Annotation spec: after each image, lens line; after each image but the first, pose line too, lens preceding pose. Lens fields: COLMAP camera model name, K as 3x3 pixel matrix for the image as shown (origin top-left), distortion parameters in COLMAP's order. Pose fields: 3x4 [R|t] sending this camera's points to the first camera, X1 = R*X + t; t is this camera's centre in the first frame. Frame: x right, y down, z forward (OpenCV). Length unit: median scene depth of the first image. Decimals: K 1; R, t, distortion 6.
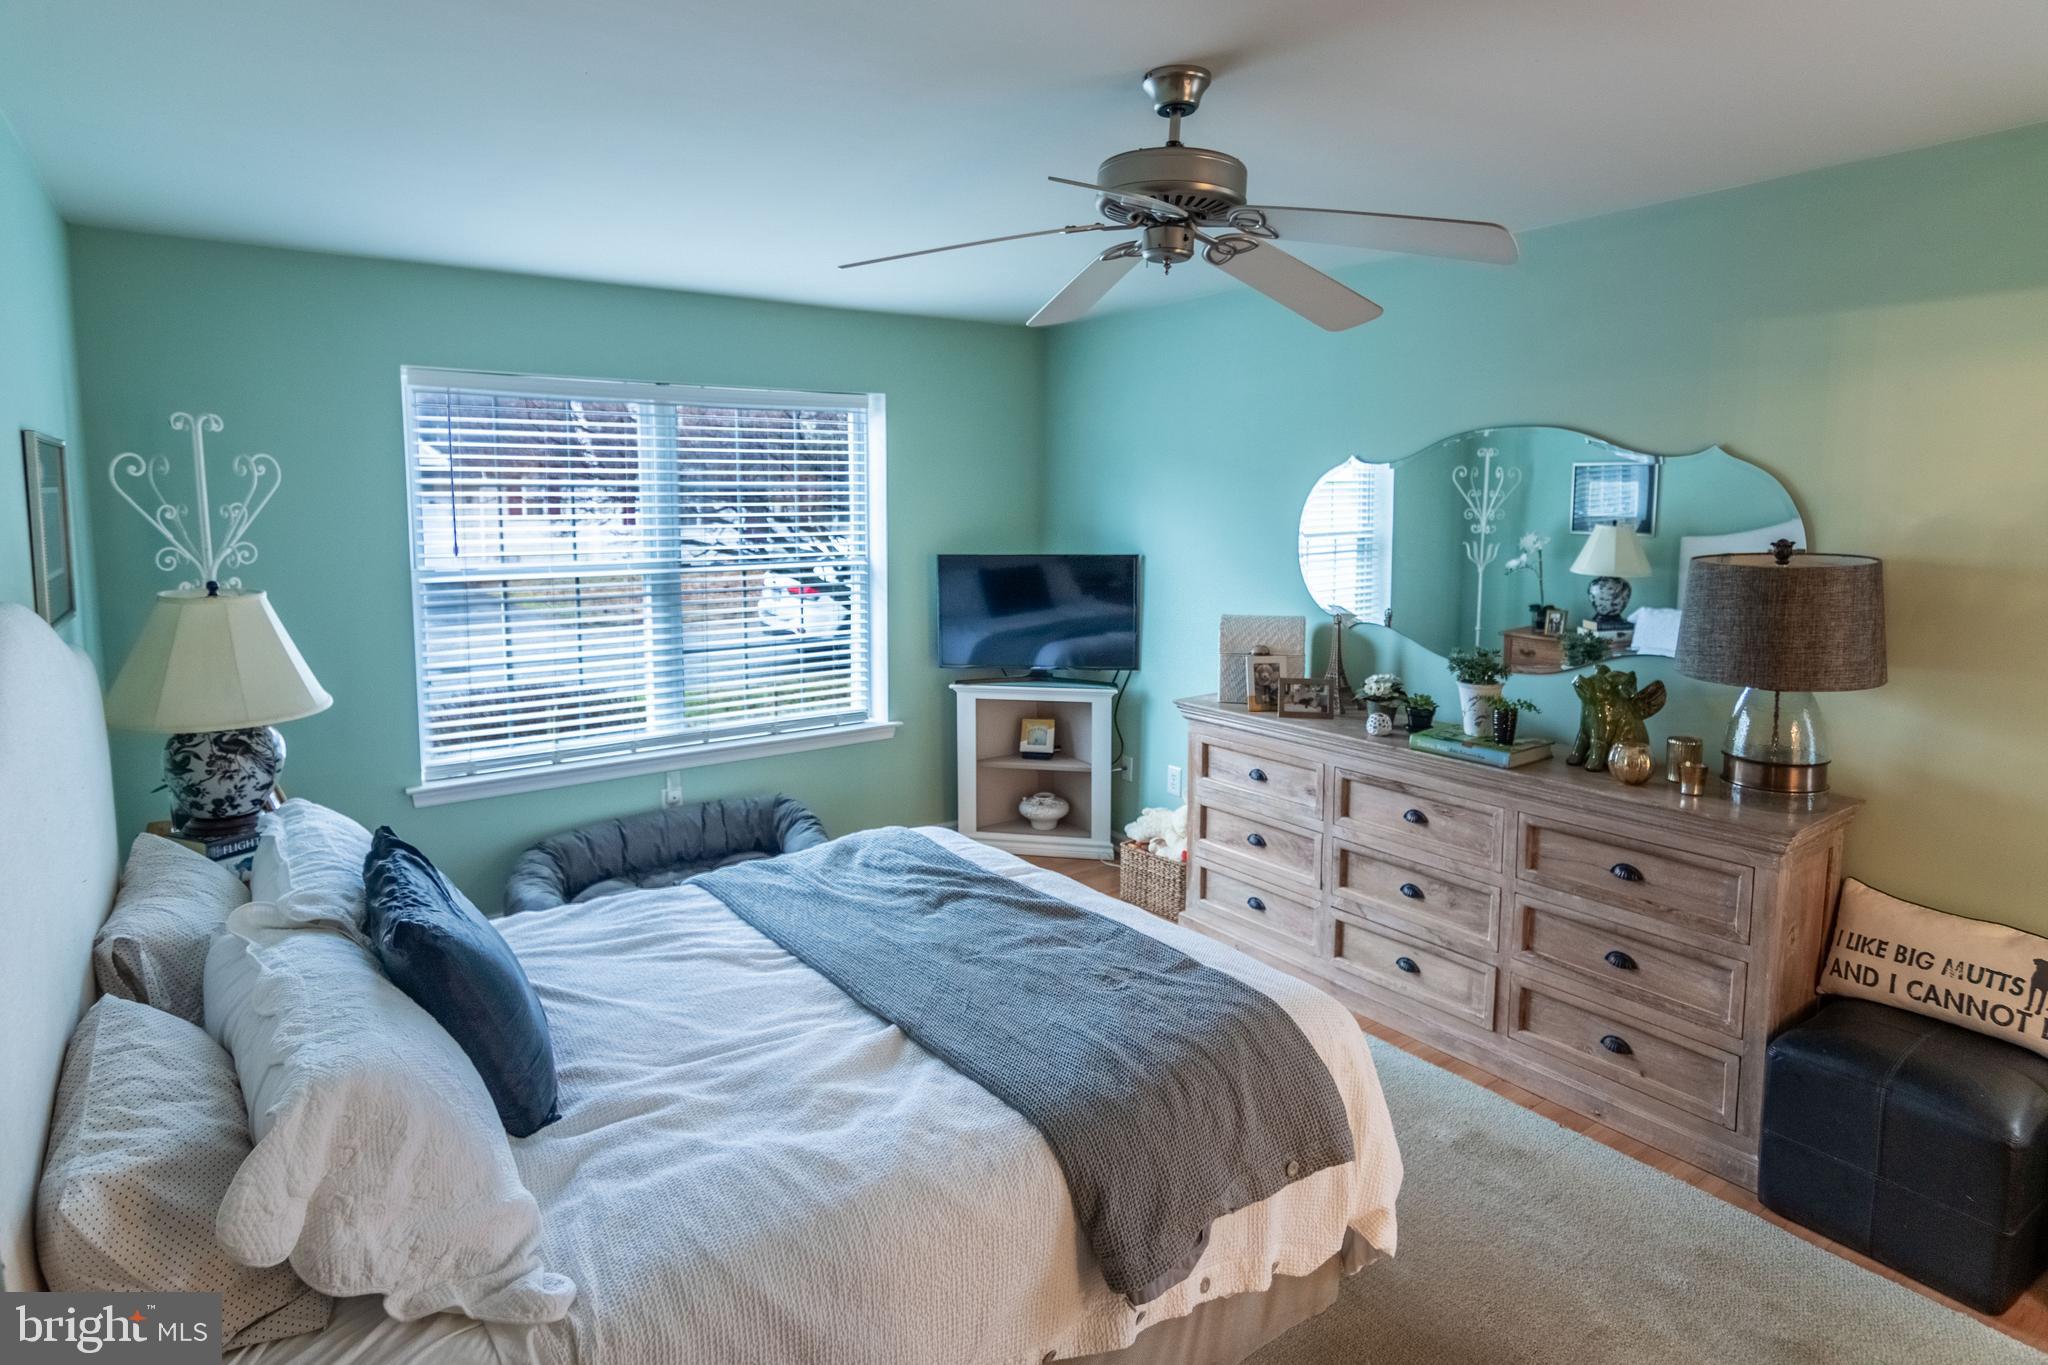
lens RADIAL K [[1104.3, 0, 1024.7], [0, 1104.3, 644.7], [0, 0, 1]] dist [0.001949, 0.000134]
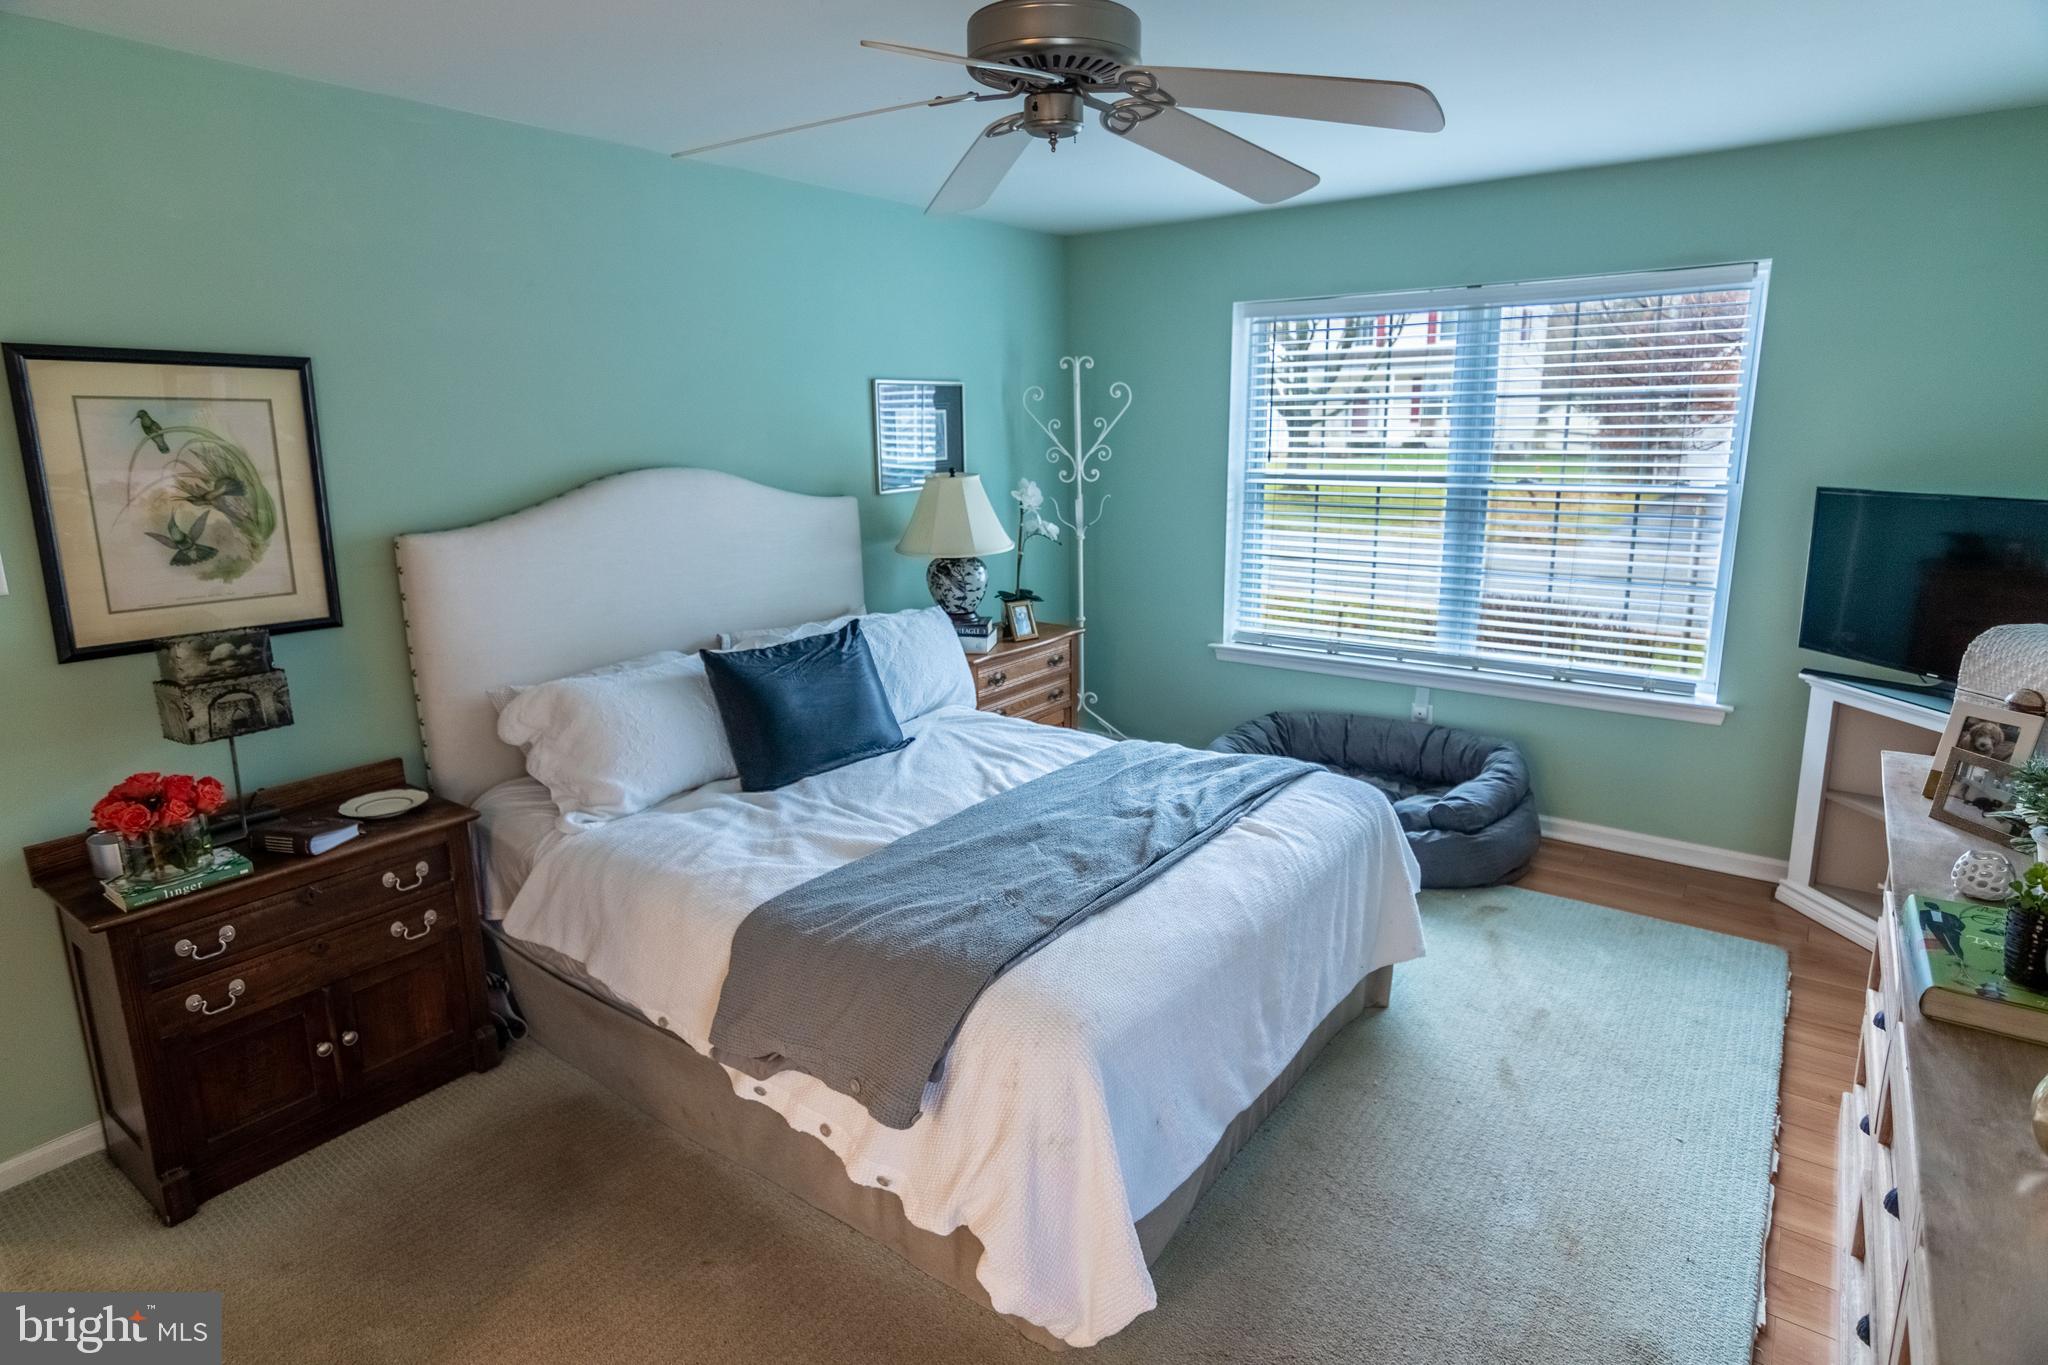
lens RADIAL K [[1080.0, 0, 1024.0], [0, 1080.0, 682.5], [0, 0, 1]] dist [0.002303, 0.000313]
pose [[0.301789, 0.225842, -0.926239, 0.793399], [-0.112640, 0.973179, 0.200586, -0.075735], [0.946697, 0.043797, 0.319134, 0.565193]]
